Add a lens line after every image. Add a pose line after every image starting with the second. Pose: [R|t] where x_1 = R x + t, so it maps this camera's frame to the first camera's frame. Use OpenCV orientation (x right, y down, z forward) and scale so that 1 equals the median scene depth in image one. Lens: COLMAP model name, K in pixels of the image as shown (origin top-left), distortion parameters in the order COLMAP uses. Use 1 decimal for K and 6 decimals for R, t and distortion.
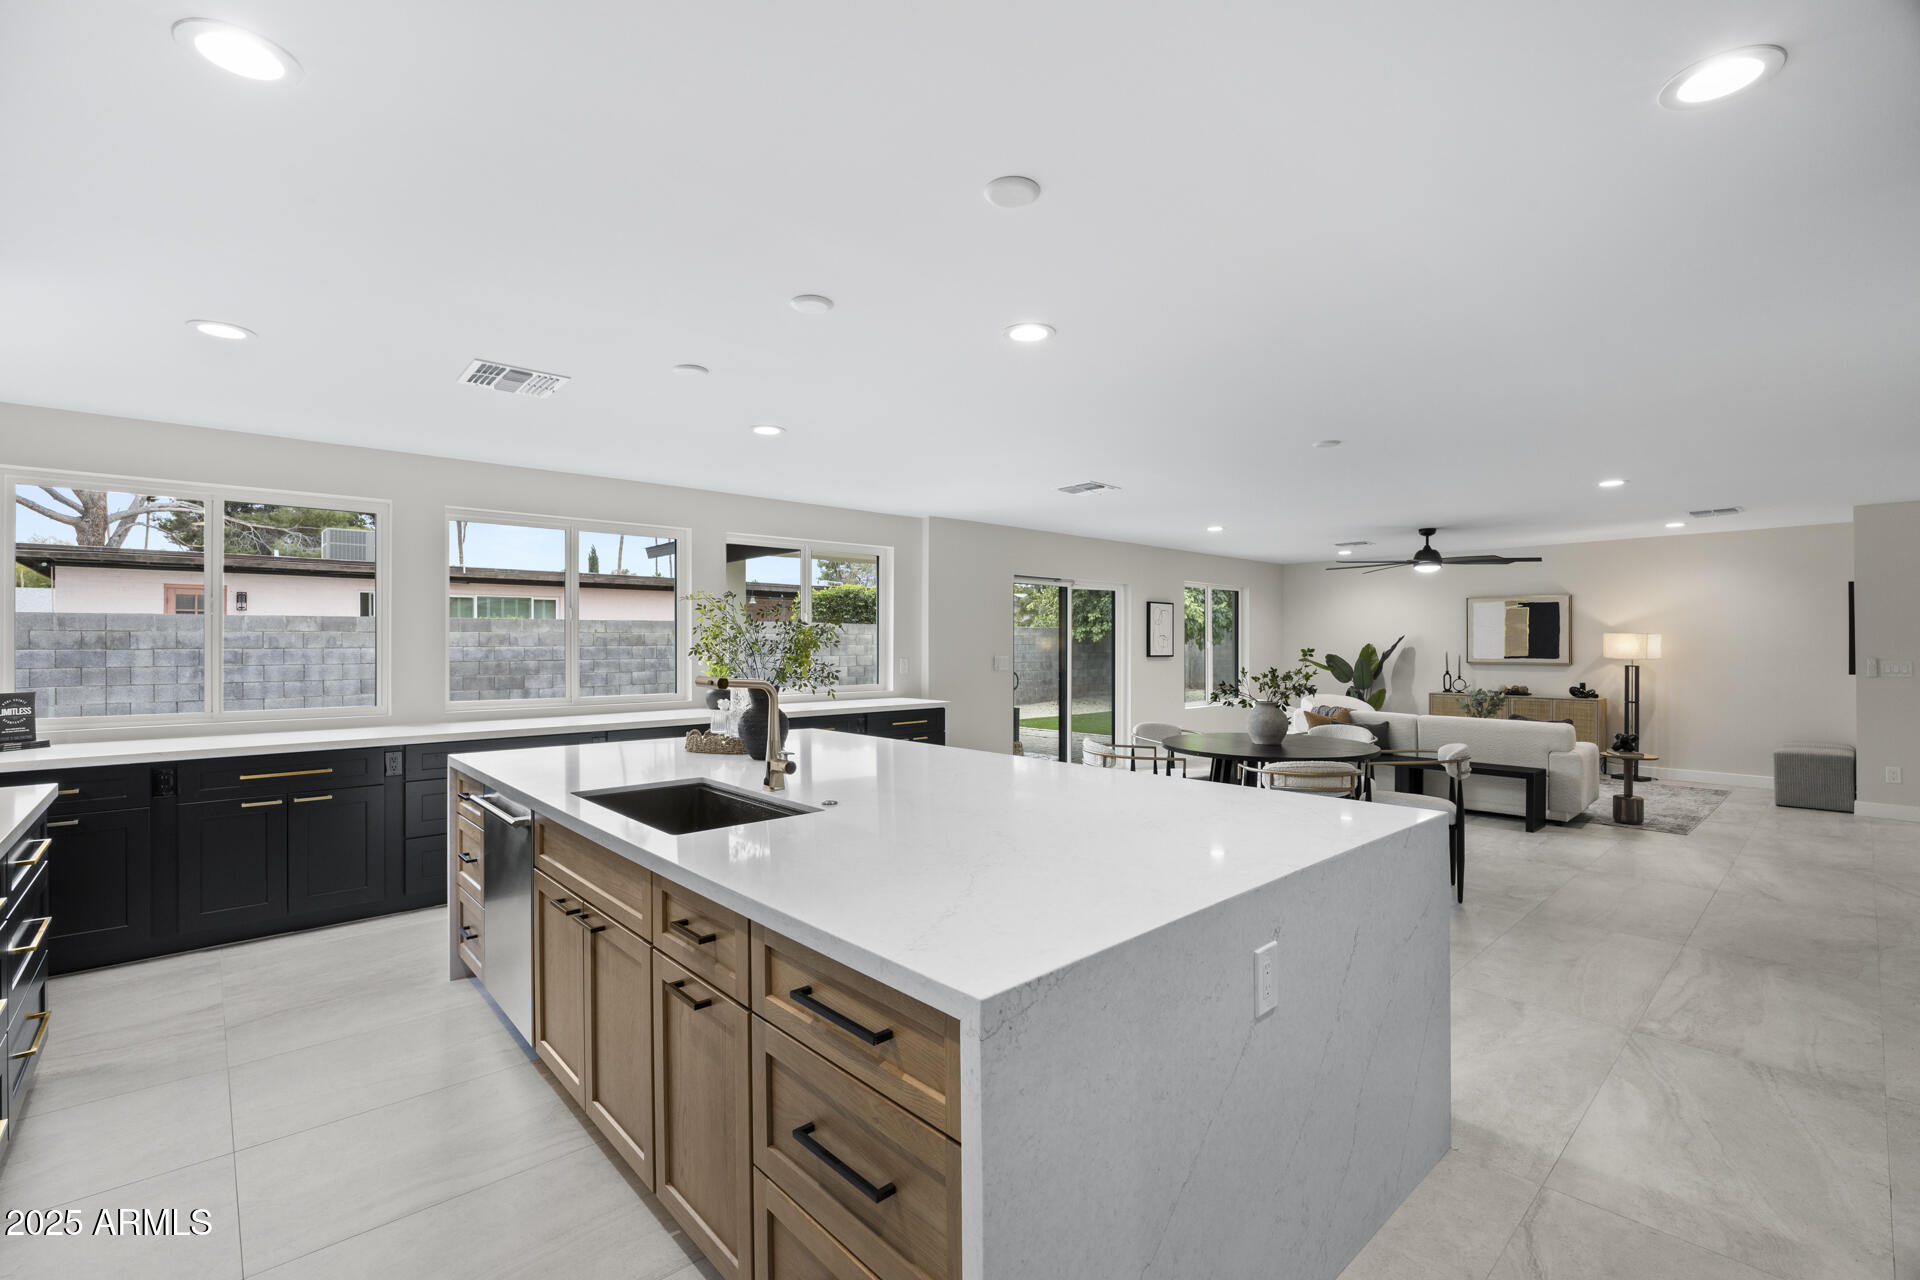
lens RADIAL K [[839.4, 0, 957.8], [0, 839.4, 645.7], [0, 0, 1]] dist [-0.014483, 0.000343]
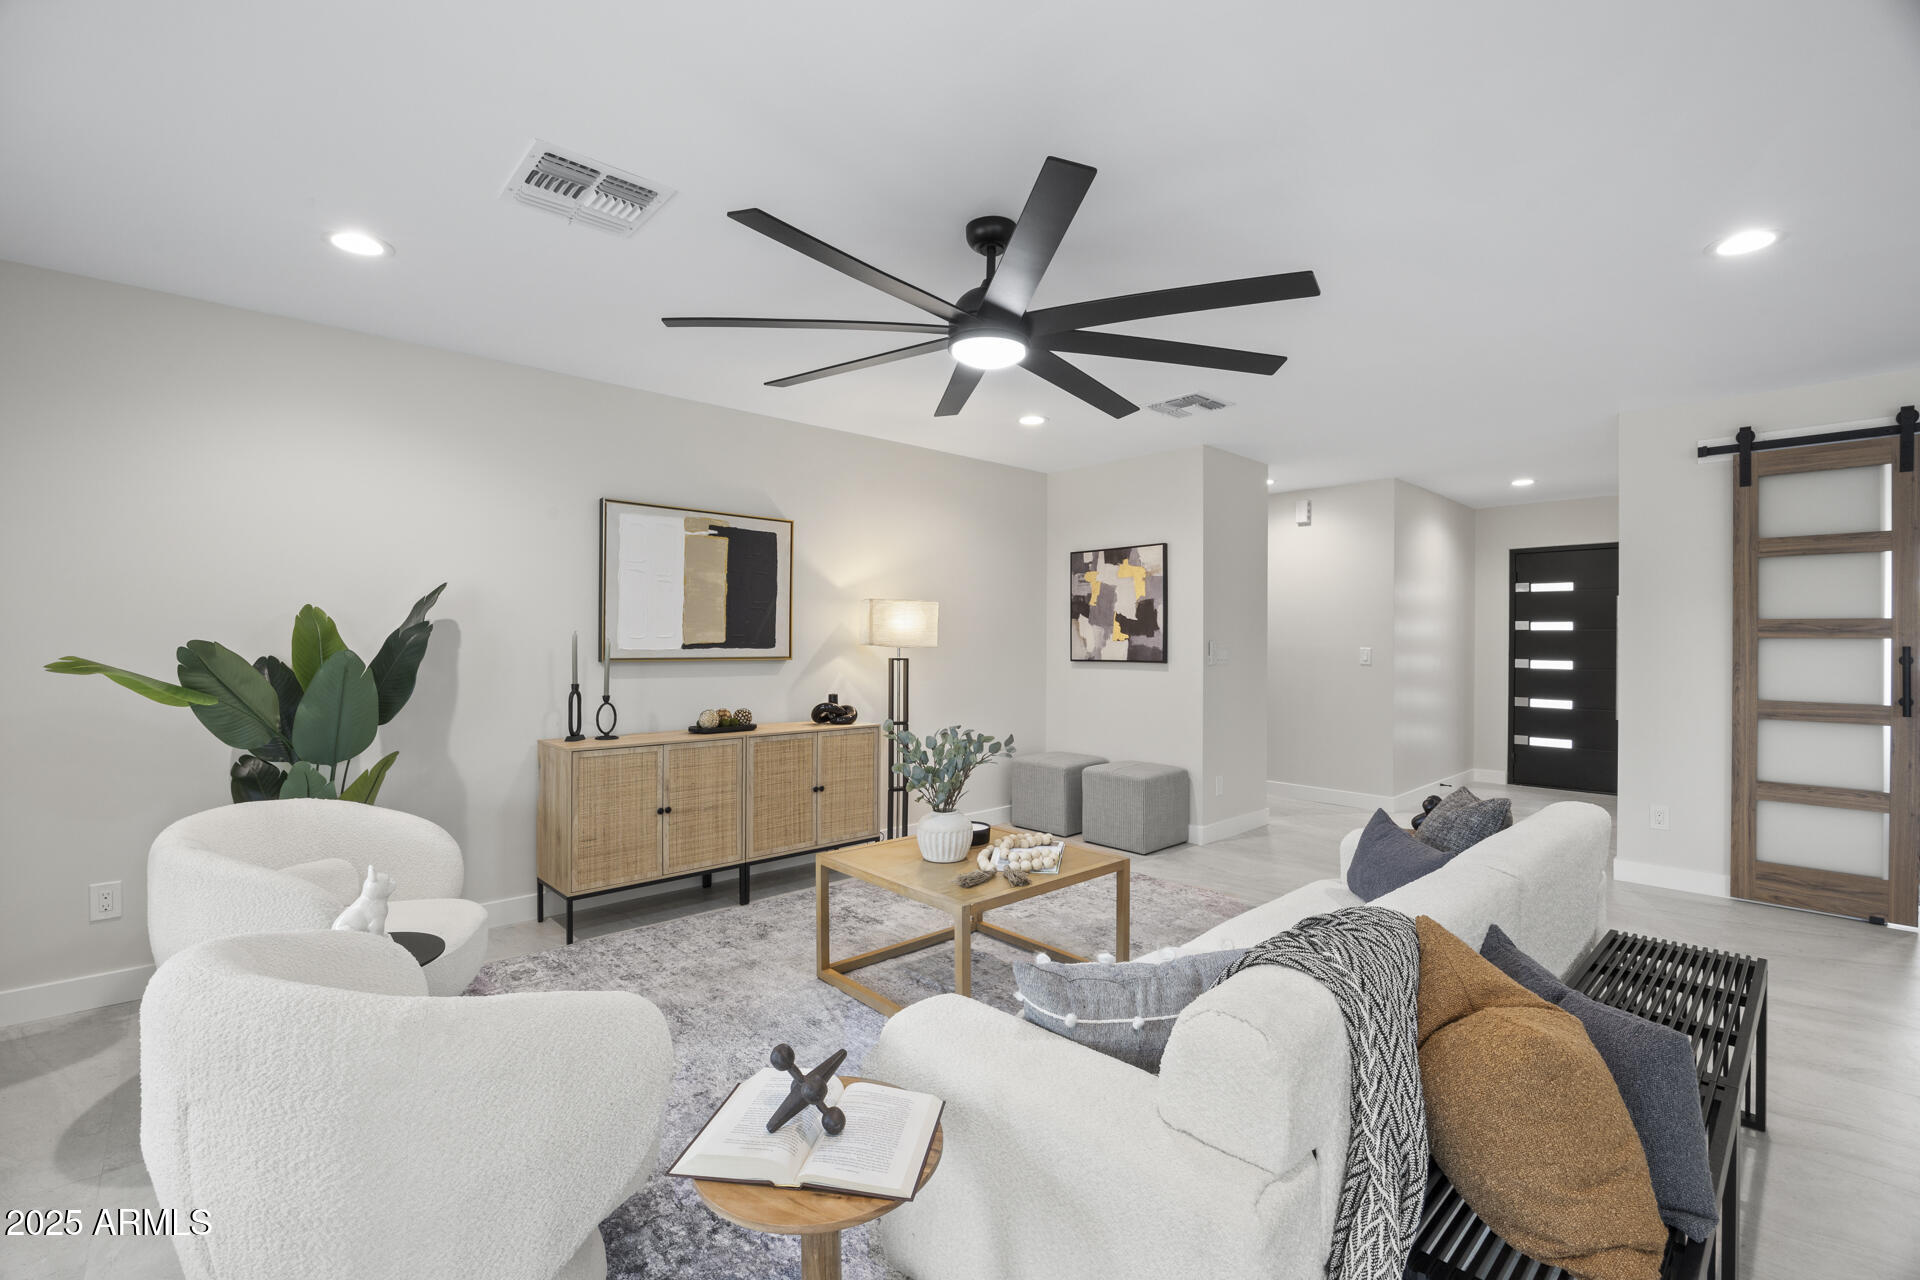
lens RADIAL K [[823.0, 0, 960.0], [0, 823.0, 640.0], [0, 0, 1]] dist [-0.019277, 0.000850]
pose [[-0.018127, 0.000575, 0.999836, 0.221872], [-0.005402, 0.999985, -0.000673, 0.010161], [-0.999821, -0.005413, -0.018124, 0.859521]]
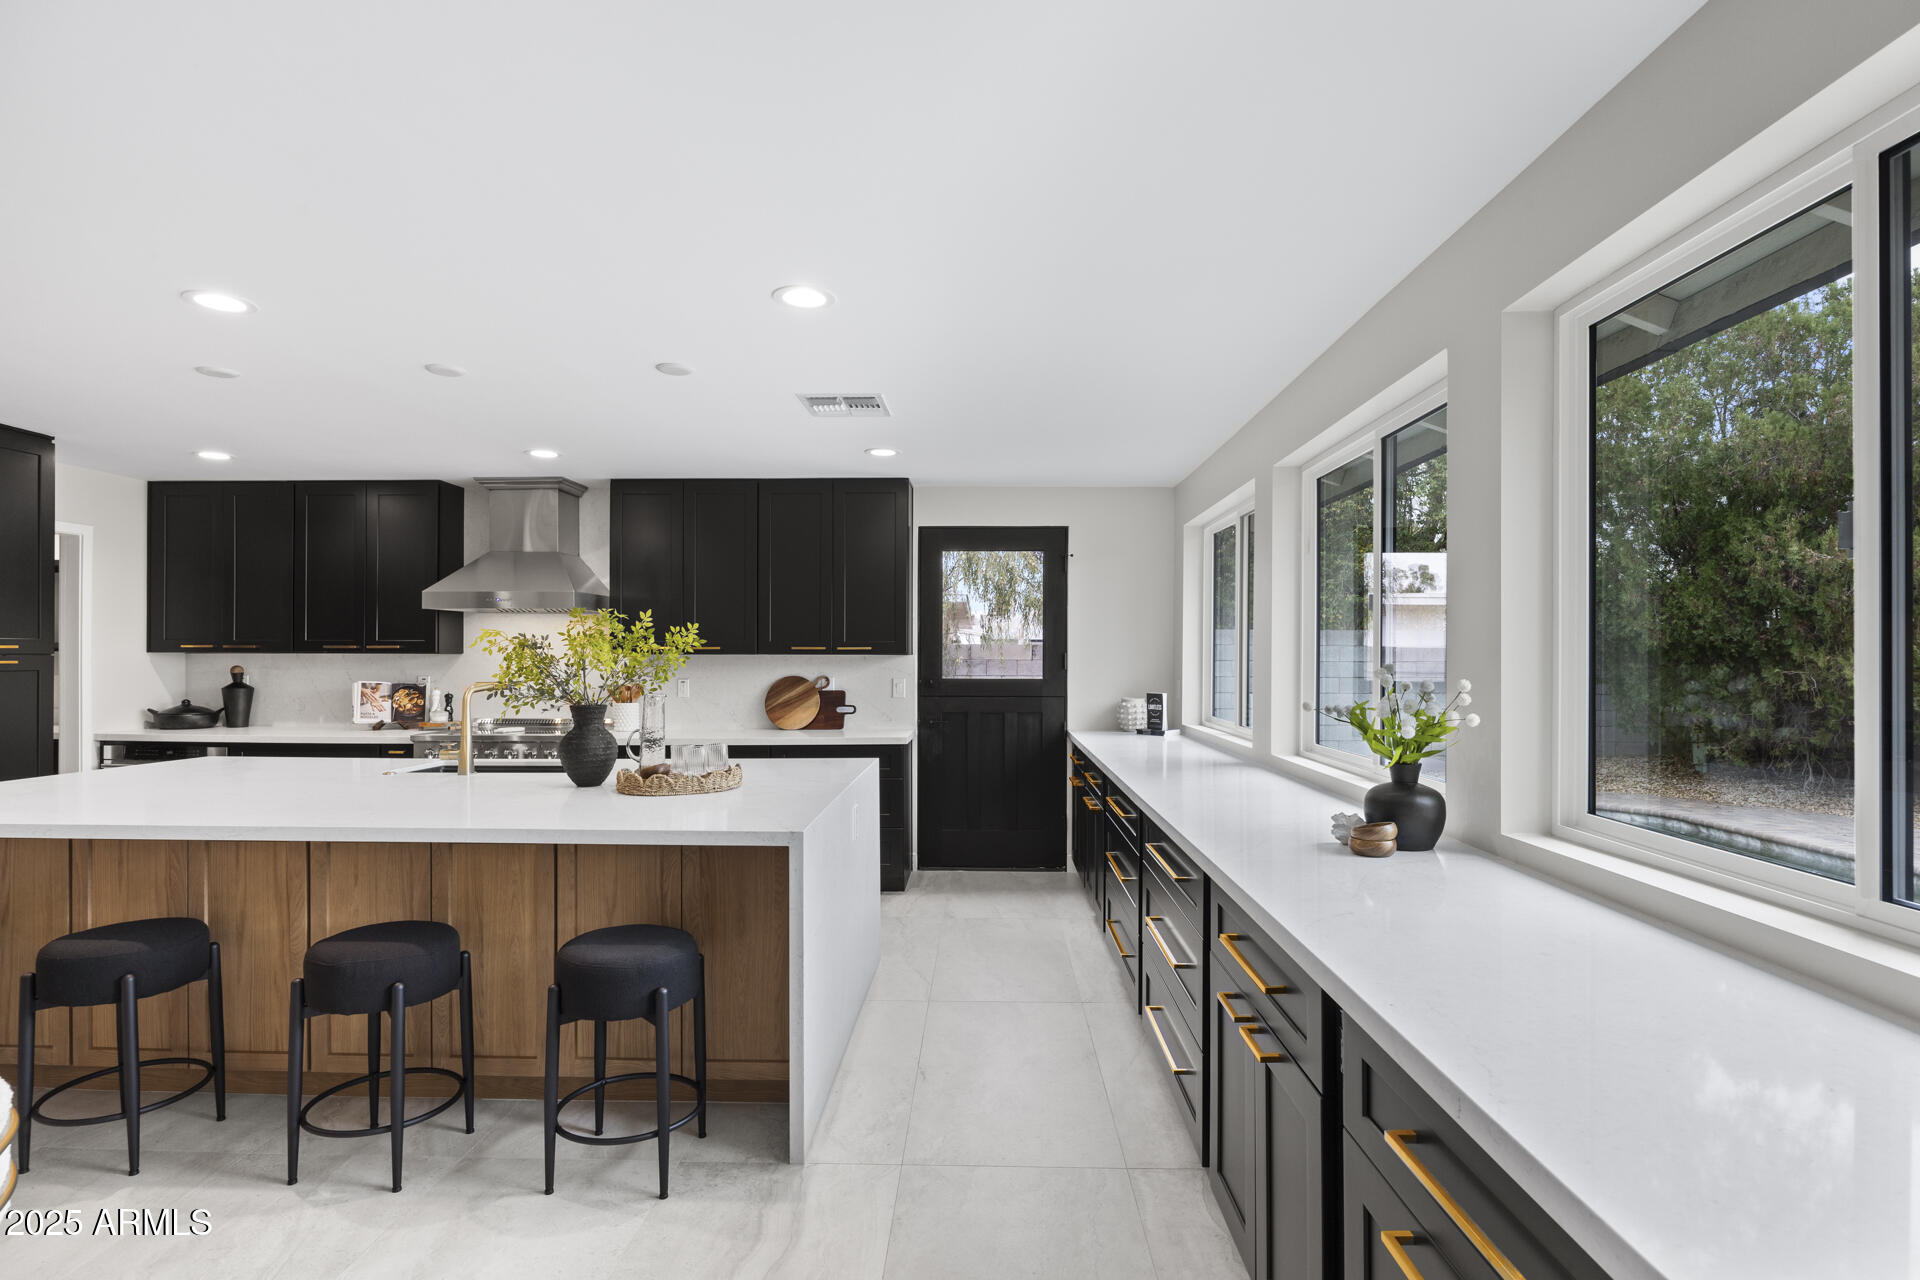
lens RADIAL K [[948.6, 0, 960.8], [0, 948.6, 653.6], [0, 0, 1]] dist [-0.012079, -0.000263]
pose [[-0.693867, -0.001355, -0.720101, 0.080333], [-0.001227, 0.999999, -0.000700, -0.002658], [0.720102, 0.000397, -0.693868, 0.702566]]
